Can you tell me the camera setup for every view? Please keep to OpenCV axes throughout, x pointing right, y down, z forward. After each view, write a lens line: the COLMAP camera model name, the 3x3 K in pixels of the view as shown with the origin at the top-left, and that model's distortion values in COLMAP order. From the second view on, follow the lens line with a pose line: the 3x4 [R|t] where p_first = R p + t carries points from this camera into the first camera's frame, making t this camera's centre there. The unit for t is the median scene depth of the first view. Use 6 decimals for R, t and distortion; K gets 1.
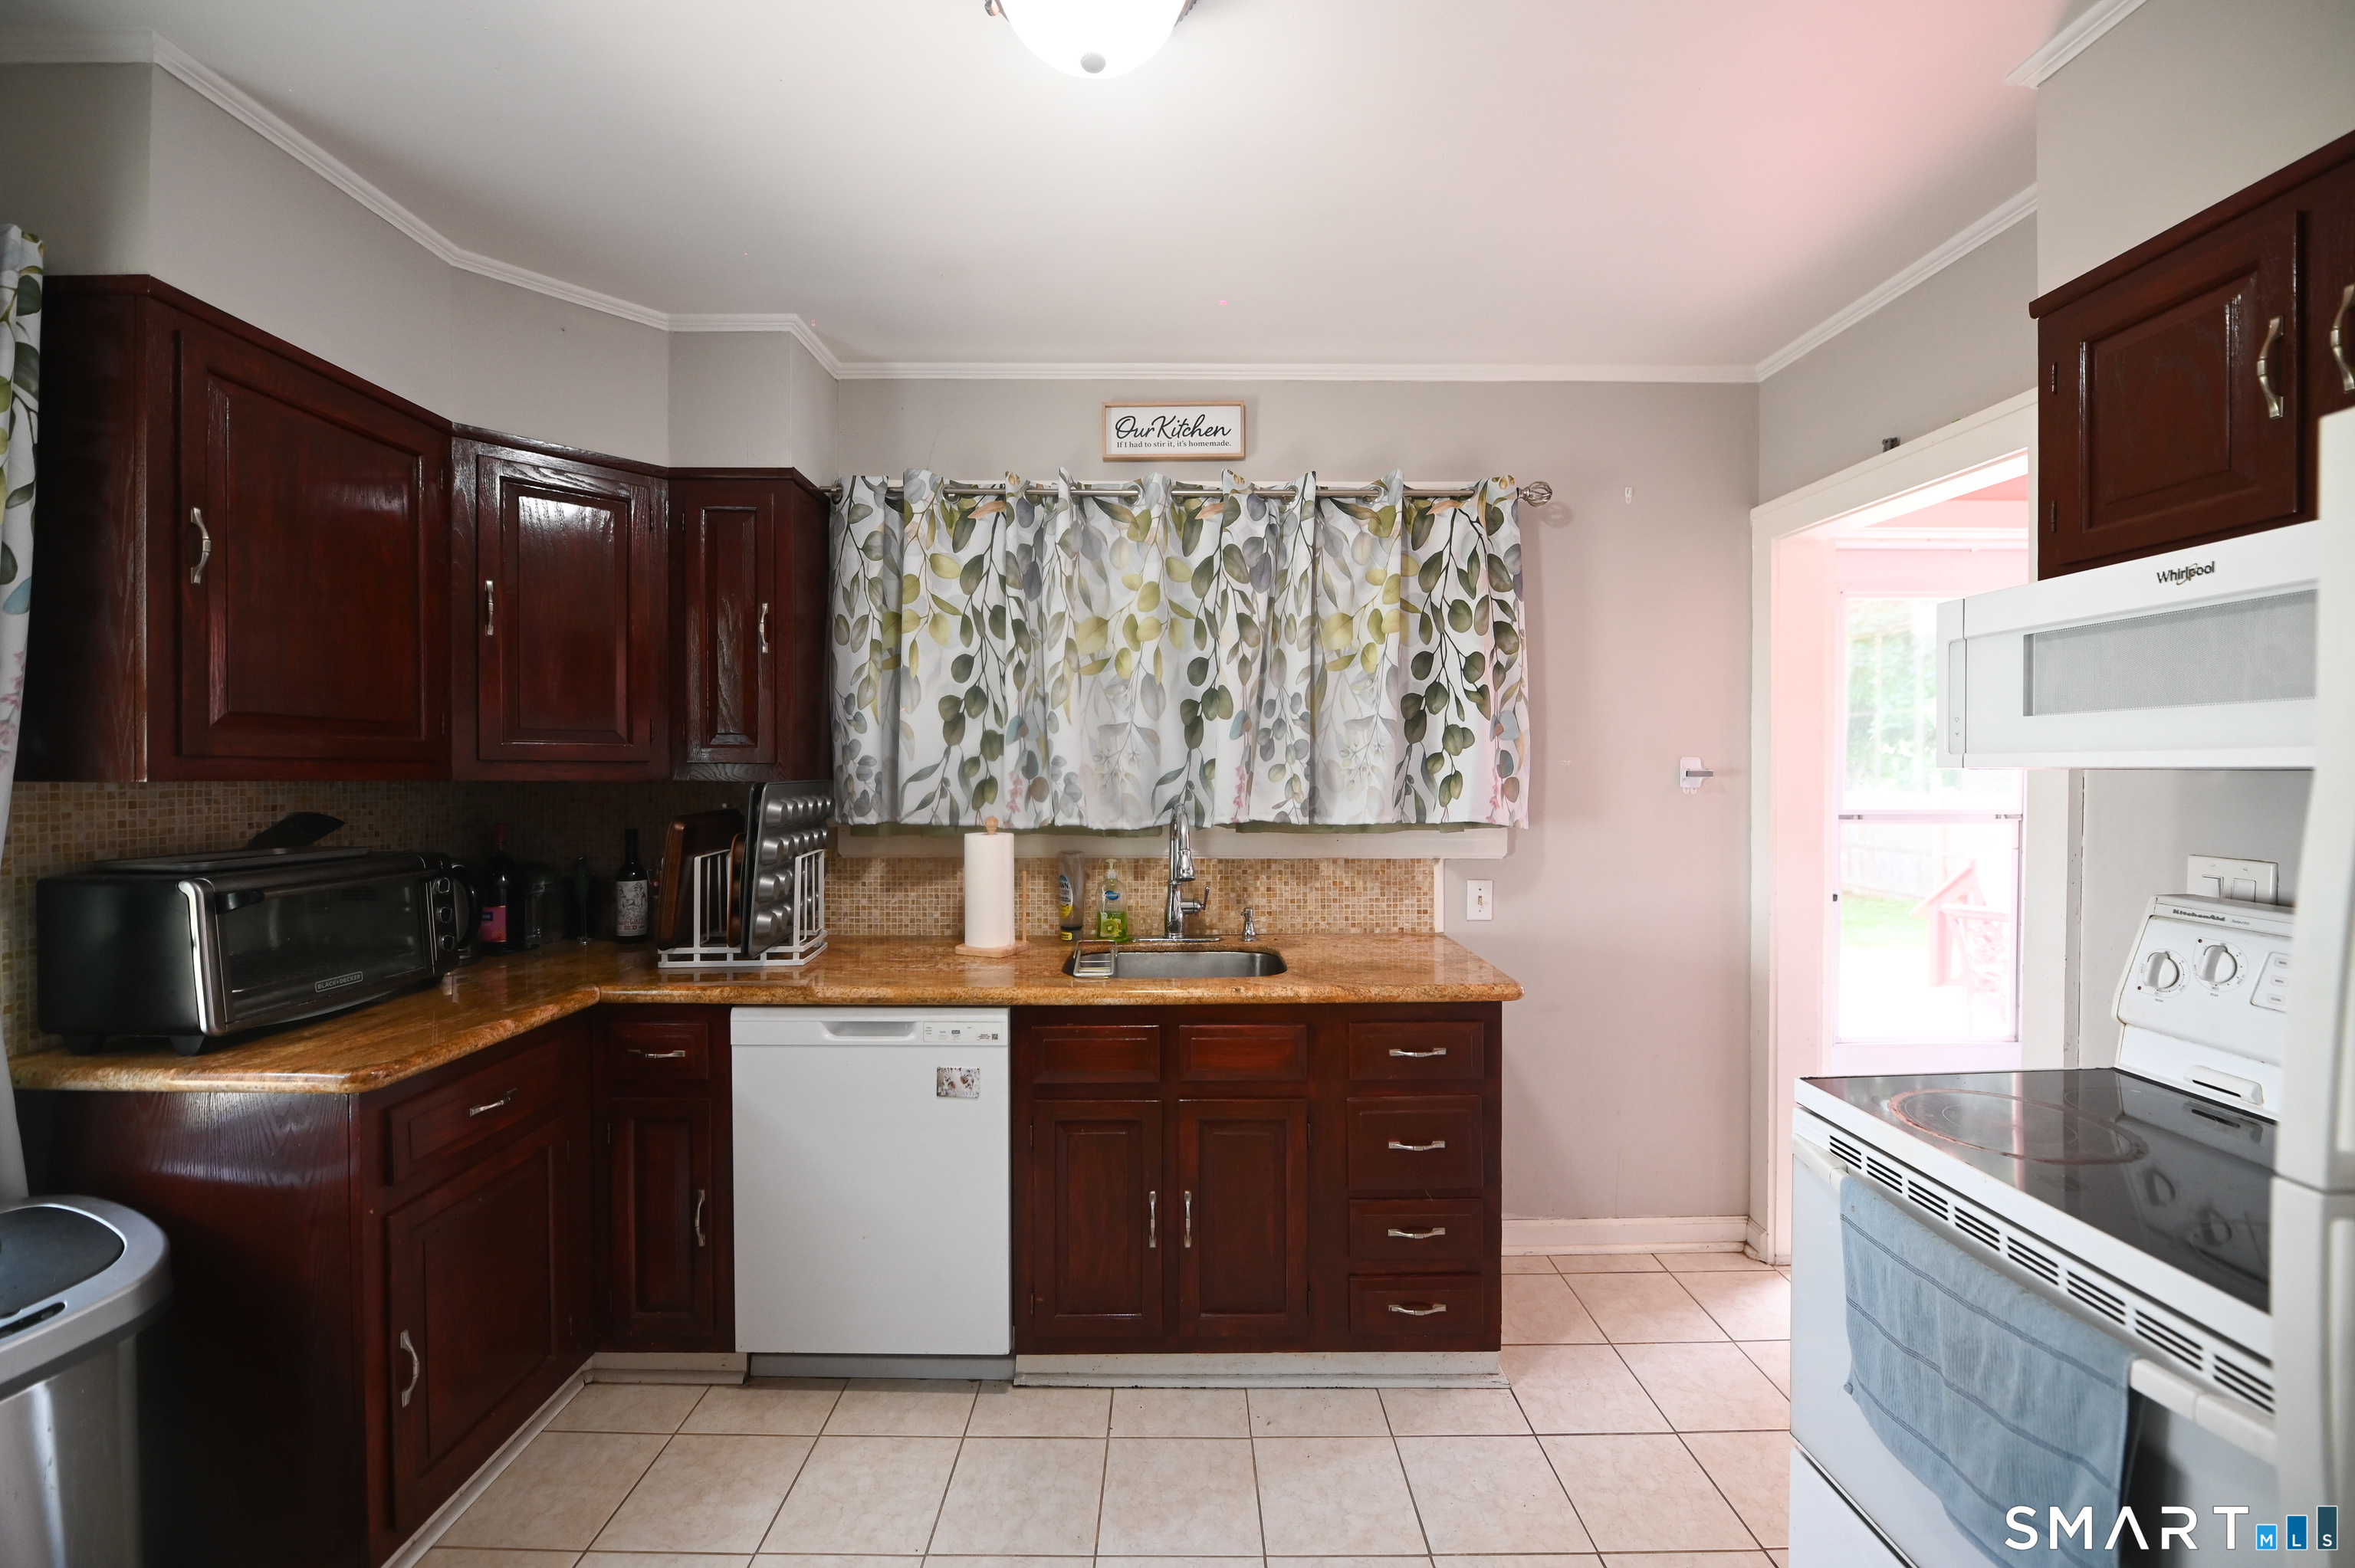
lens RADIAL K [[961.9, 0, 1186.1], [0, 961.9, 774.3], [0, 0, 1]] dist [-0.002669, 0.000193]
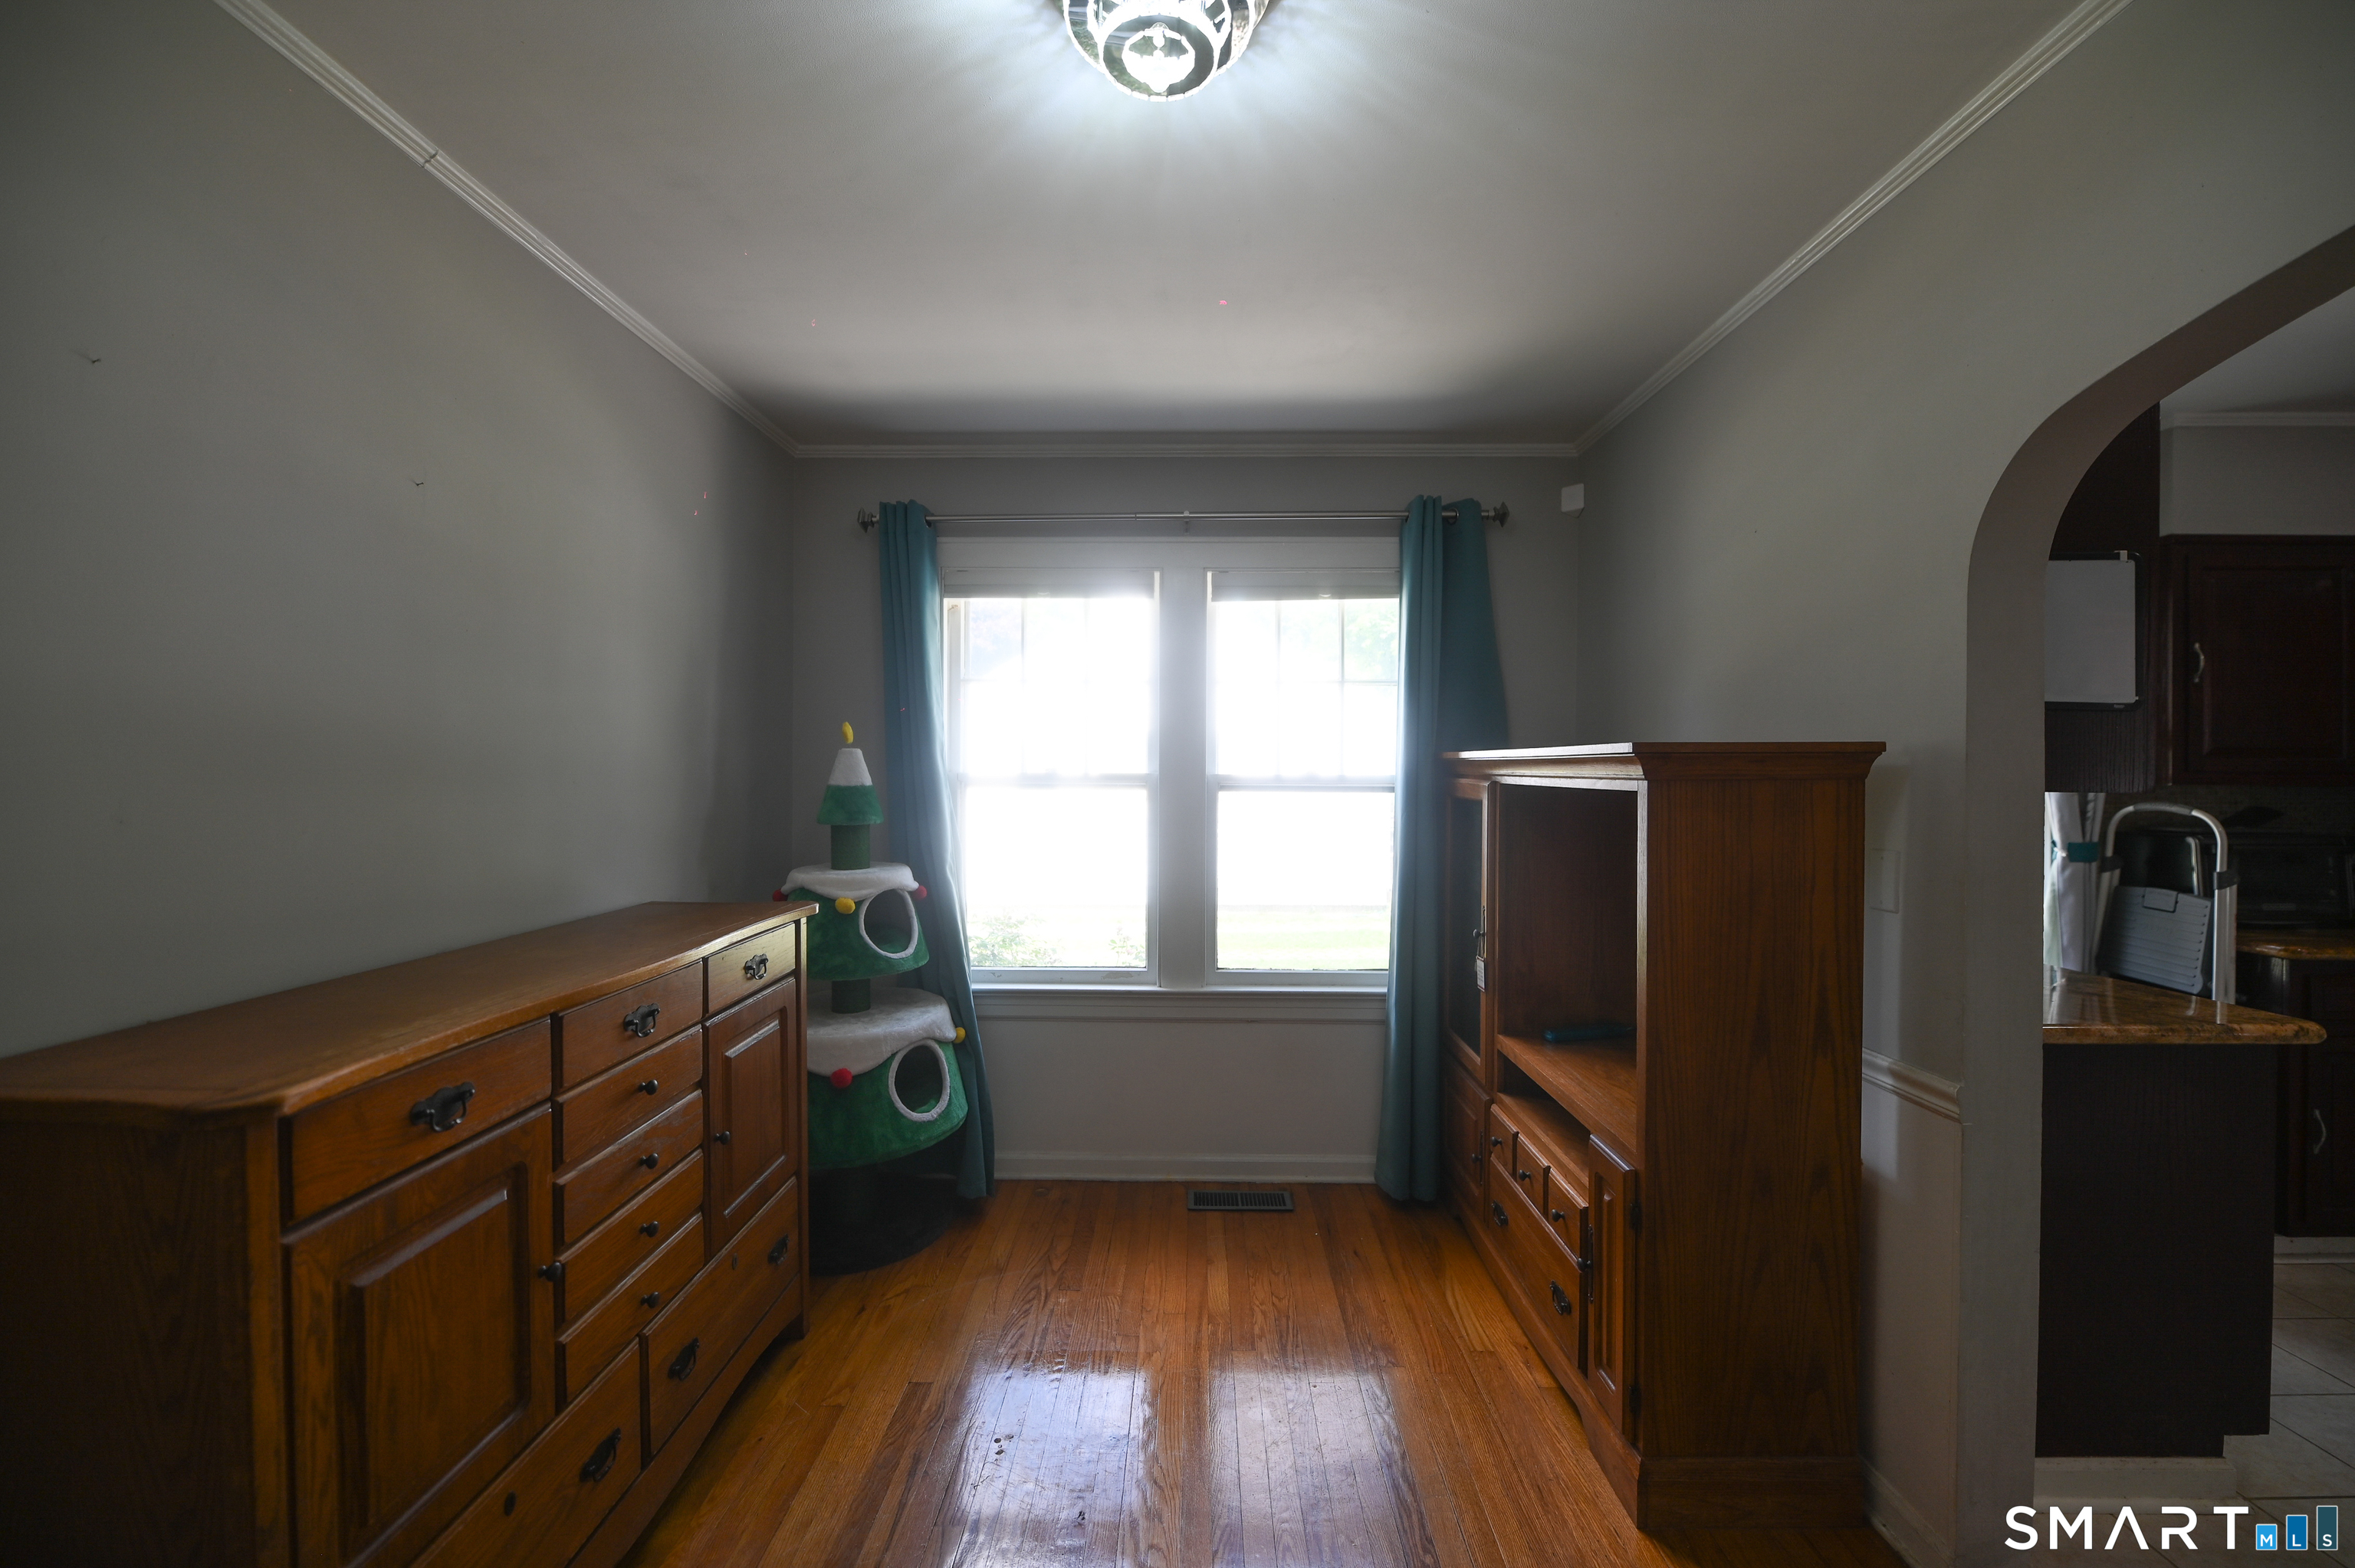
lens RADIAL K [[961.9, 0, 1185.3], [0, 961.9, 779.1], [0, 0, 1]] dist [-0.002669, 0.000193]
pose [[-0.011712, 0.007873, -0.999900, 0.908511], [-0.006832, 0.999945, 0.007954, -0.007002], [0.999908, 0.006924, -0.011657, -0.995138]]
